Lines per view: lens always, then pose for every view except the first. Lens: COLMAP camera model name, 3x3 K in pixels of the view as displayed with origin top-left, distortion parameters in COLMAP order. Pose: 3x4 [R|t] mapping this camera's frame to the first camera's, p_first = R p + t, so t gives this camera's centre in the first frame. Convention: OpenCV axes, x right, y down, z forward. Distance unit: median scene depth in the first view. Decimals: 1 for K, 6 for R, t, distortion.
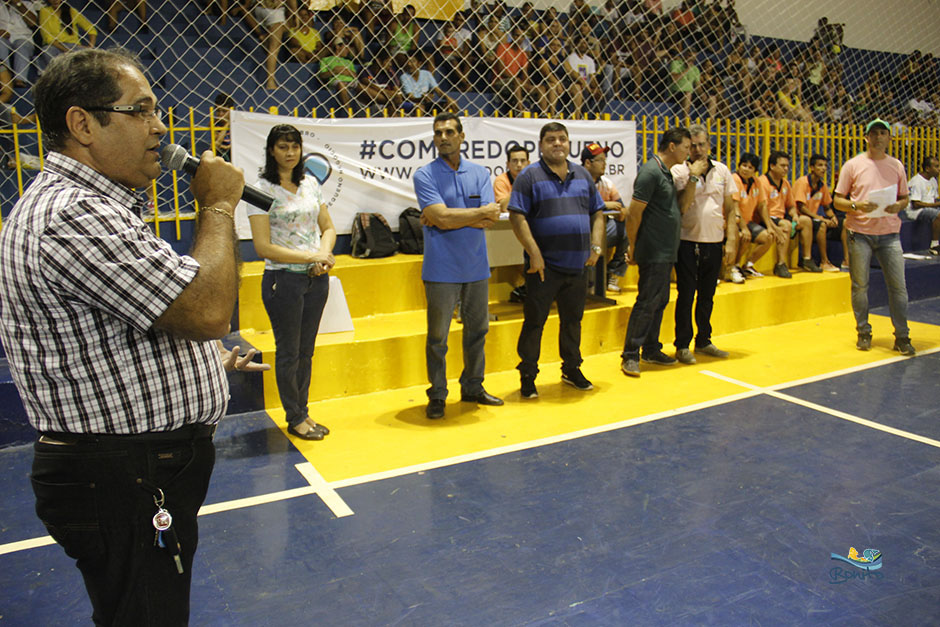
lens RADIAL K [[792.6, 0, 459.5], [0, 792.6, 314.7], [0, 0, 1]] dist [-0.171962, 0.121402]
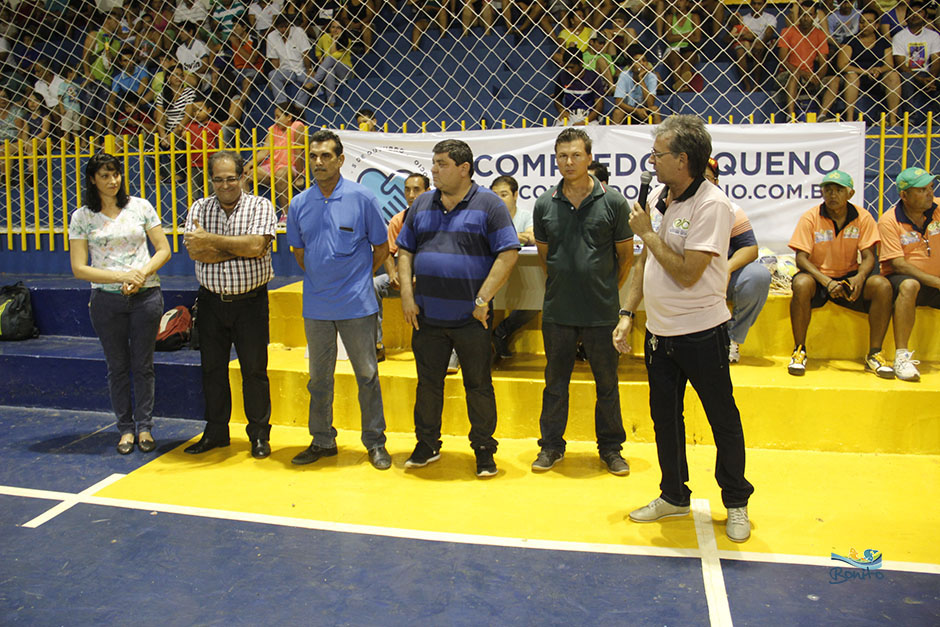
lens RADIAL K [[792.6, 0, 464.6], [0, 792.6, 316.2], [0, 0, 1]] dist [-0.171962, 0.121402]
pose [[0.749833, 0.116628, -0.651266, 0.493453], [-0.120244, 0.991970, 0.039199, -0.072519], [0.650608, 0.048918, 0.757836, 0.314644]]
